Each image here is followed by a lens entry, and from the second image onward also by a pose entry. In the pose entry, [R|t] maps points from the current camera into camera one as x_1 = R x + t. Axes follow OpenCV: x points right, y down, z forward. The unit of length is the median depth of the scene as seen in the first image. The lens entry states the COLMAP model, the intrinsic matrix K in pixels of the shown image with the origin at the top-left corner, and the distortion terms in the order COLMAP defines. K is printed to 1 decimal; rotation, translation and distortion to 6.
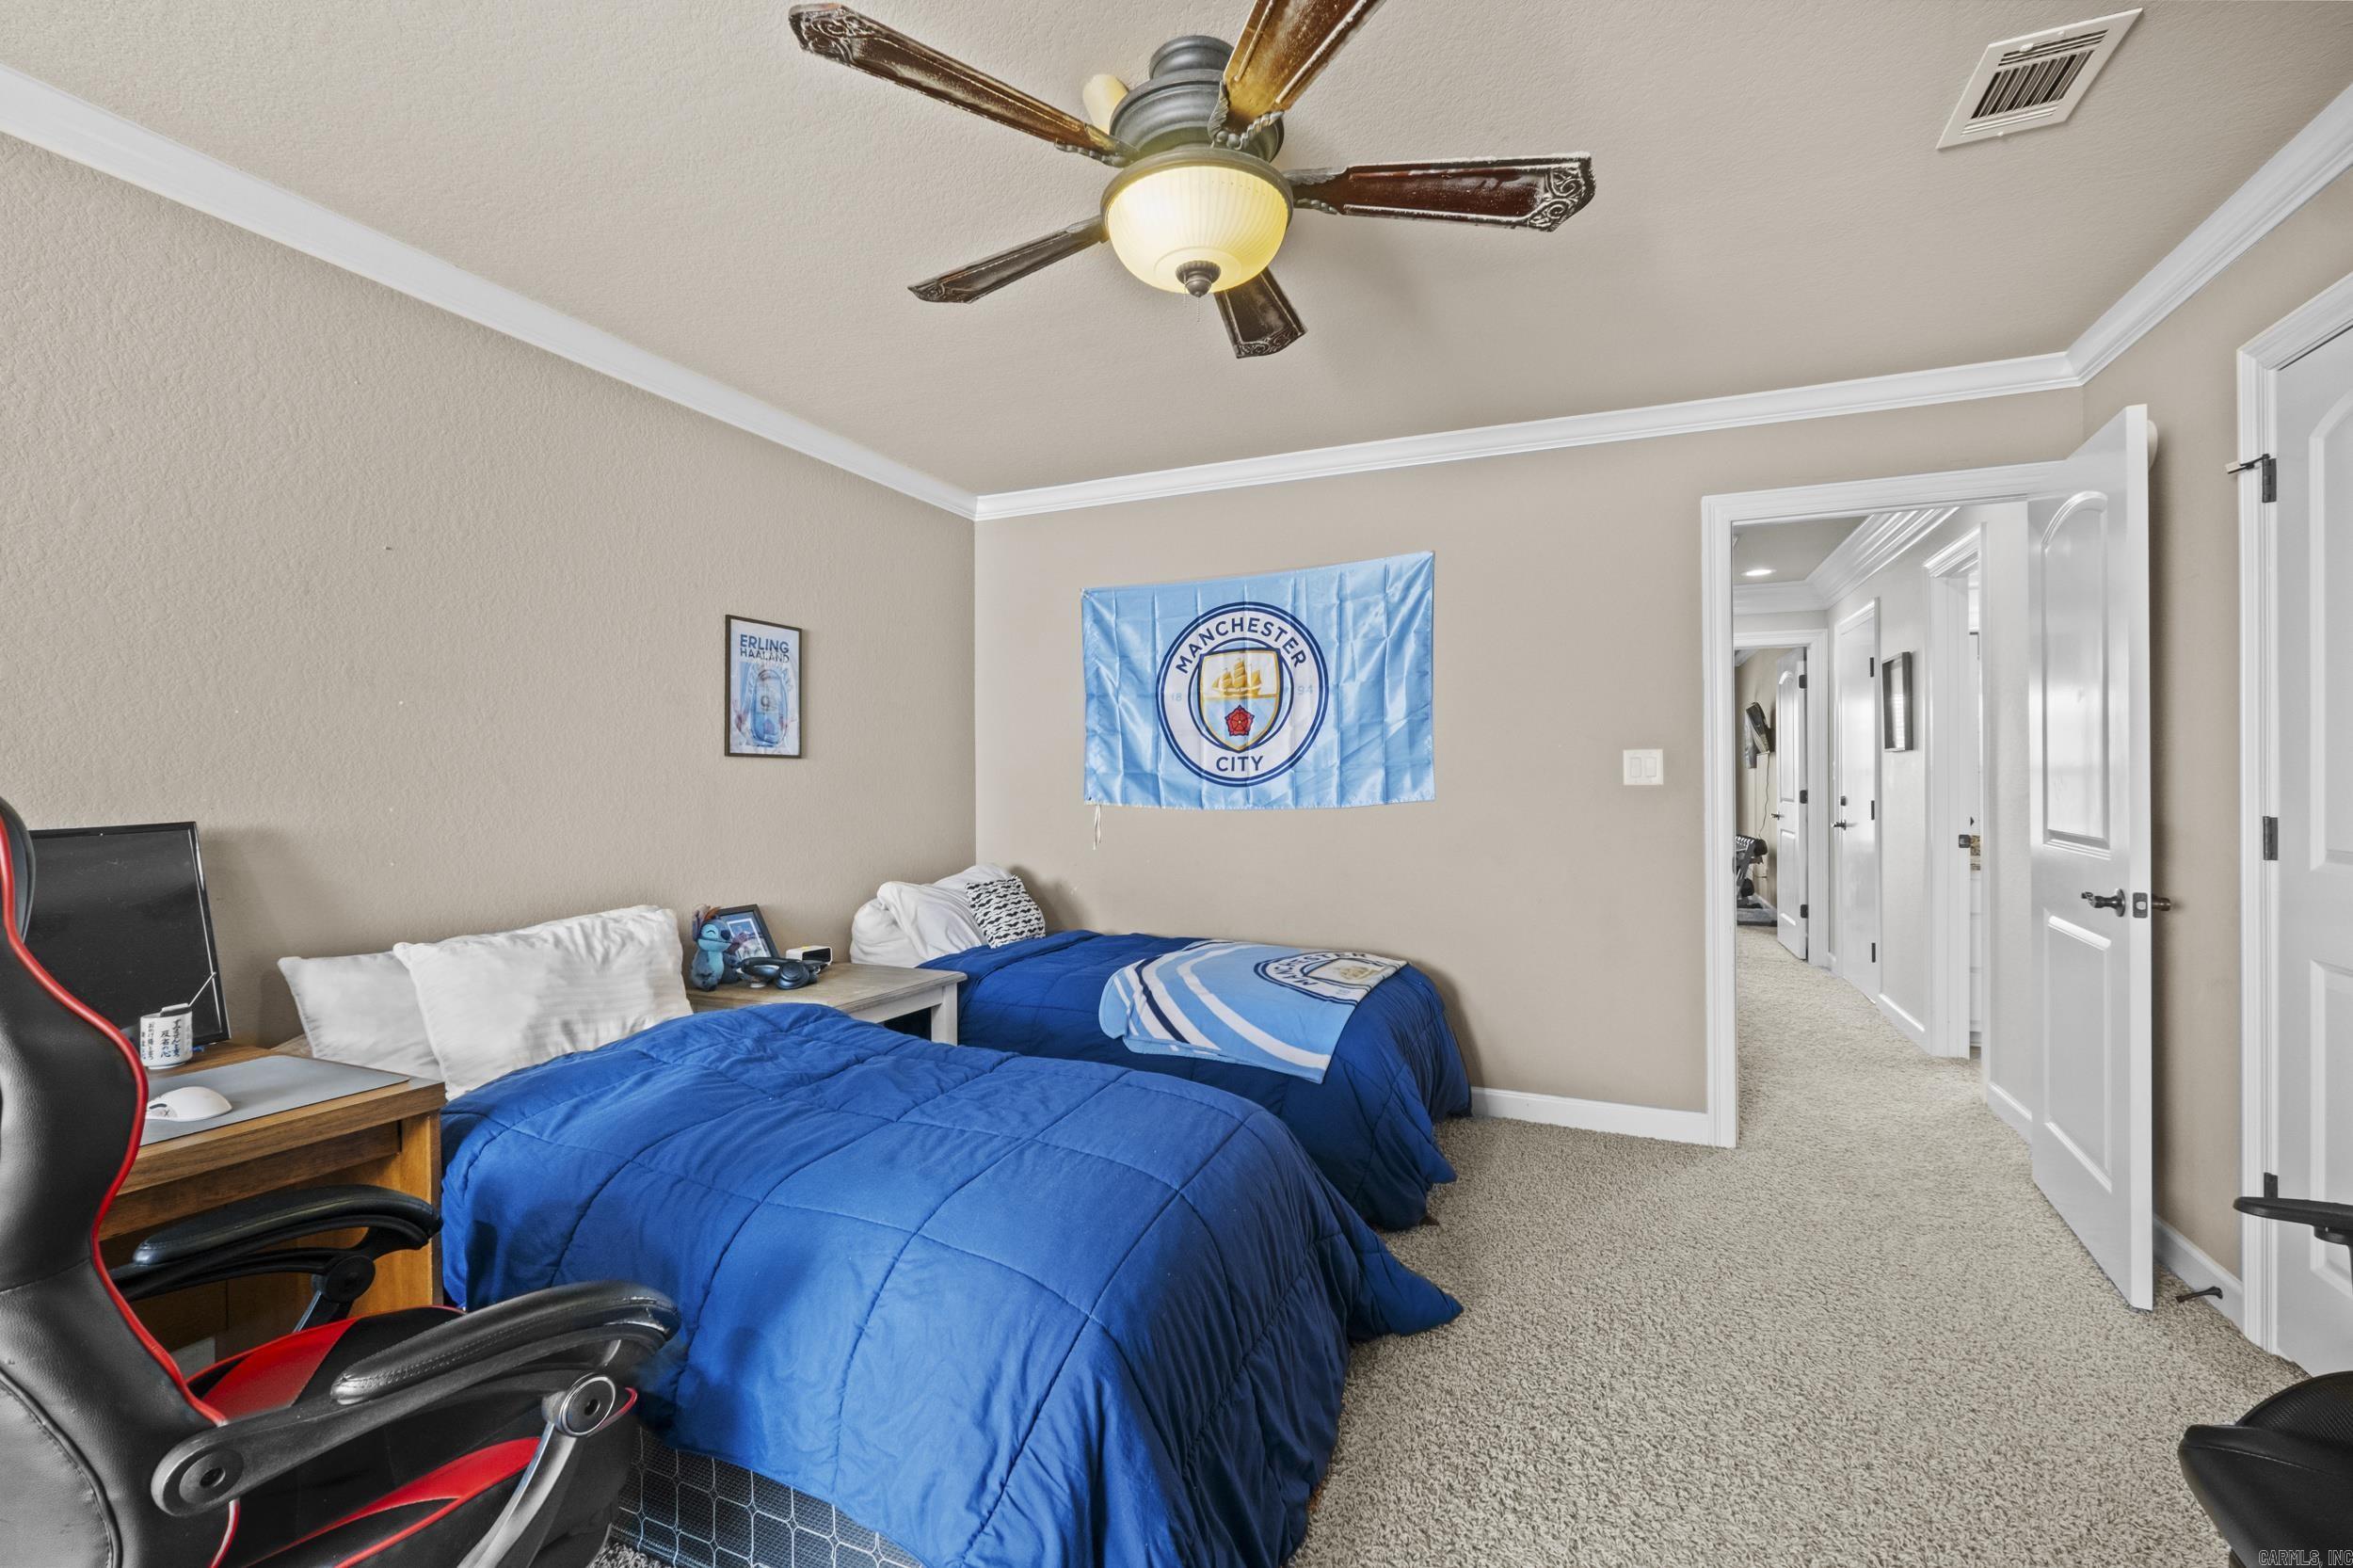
lens RADIAL K [[1023.0, 0, 1167.8], [0, 1023.0, 778.3], [0, 0, 1]] dist [-0.005354, -0.000541]
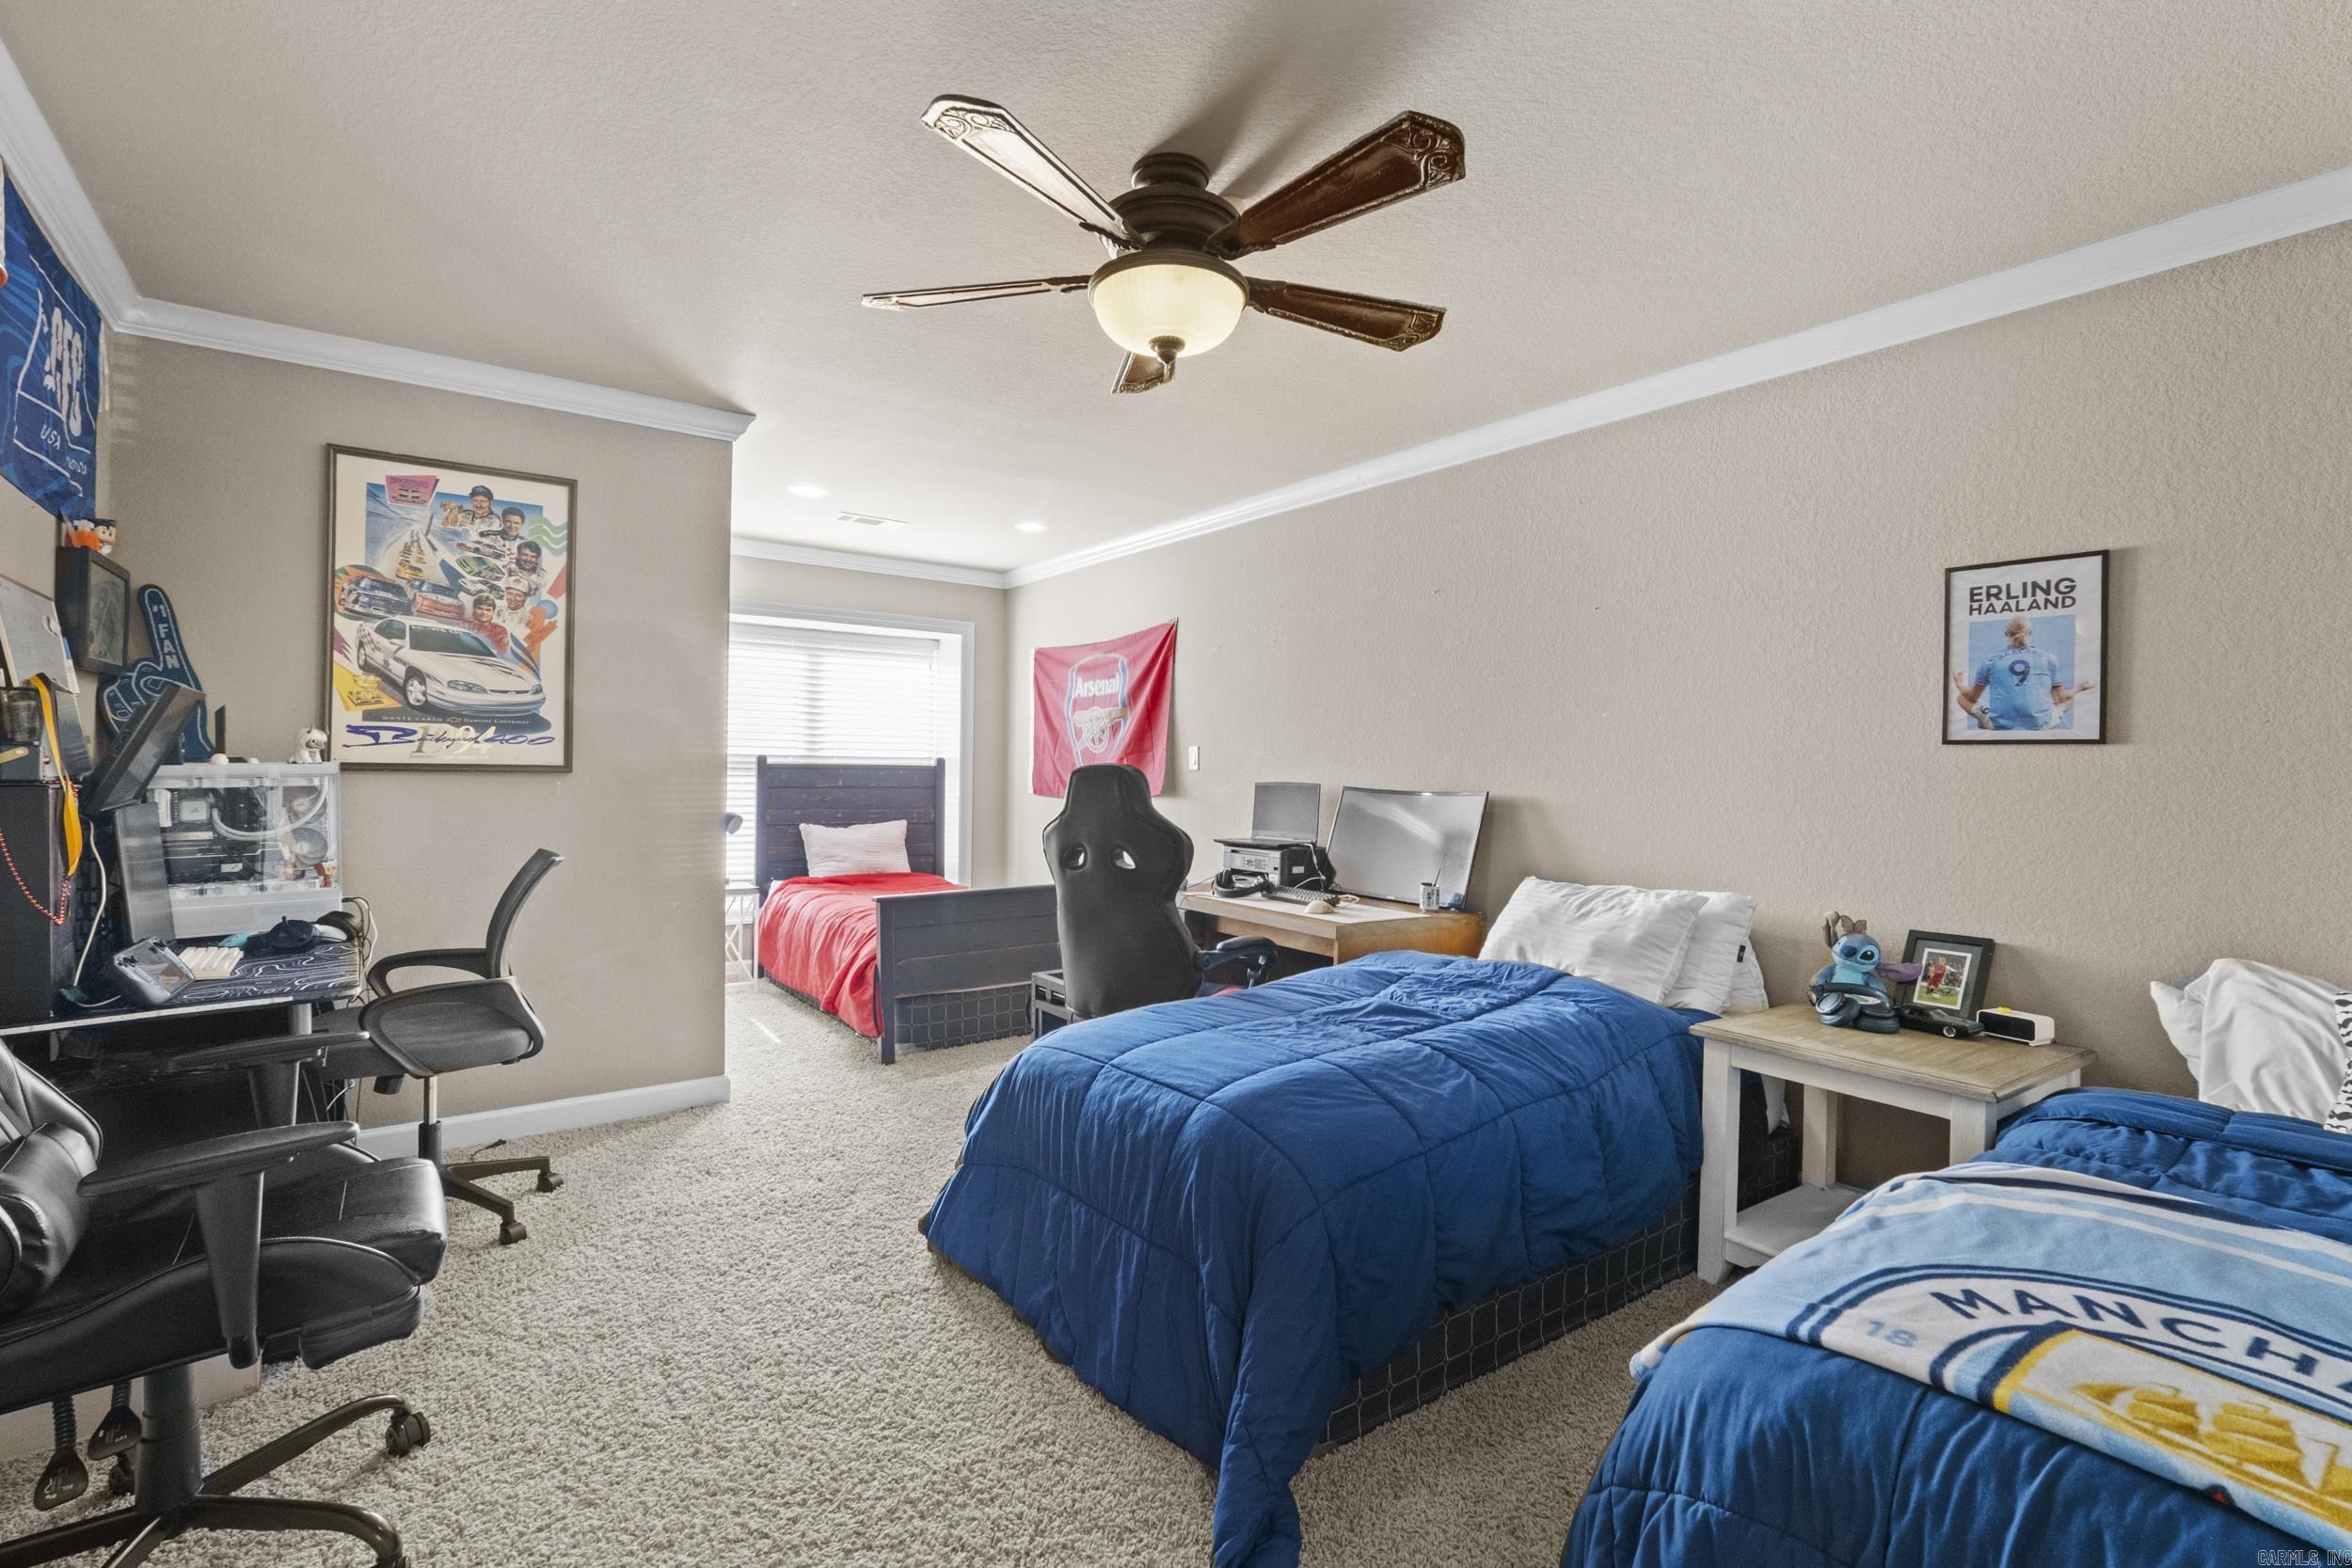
lens RADIAL K [[1022.5, 0, 1167.3], [0, 1022.5, 778.3], [0, 0, 1]] dist [-0.005354, -0.000541]
pose [[-0.507821, -0.002067, -0.861460, 0.558069], [-0.019071, 0.999779, 0.008844, 0.009183], [0.861252, 0.020920, -0.507748, 0.864442]]
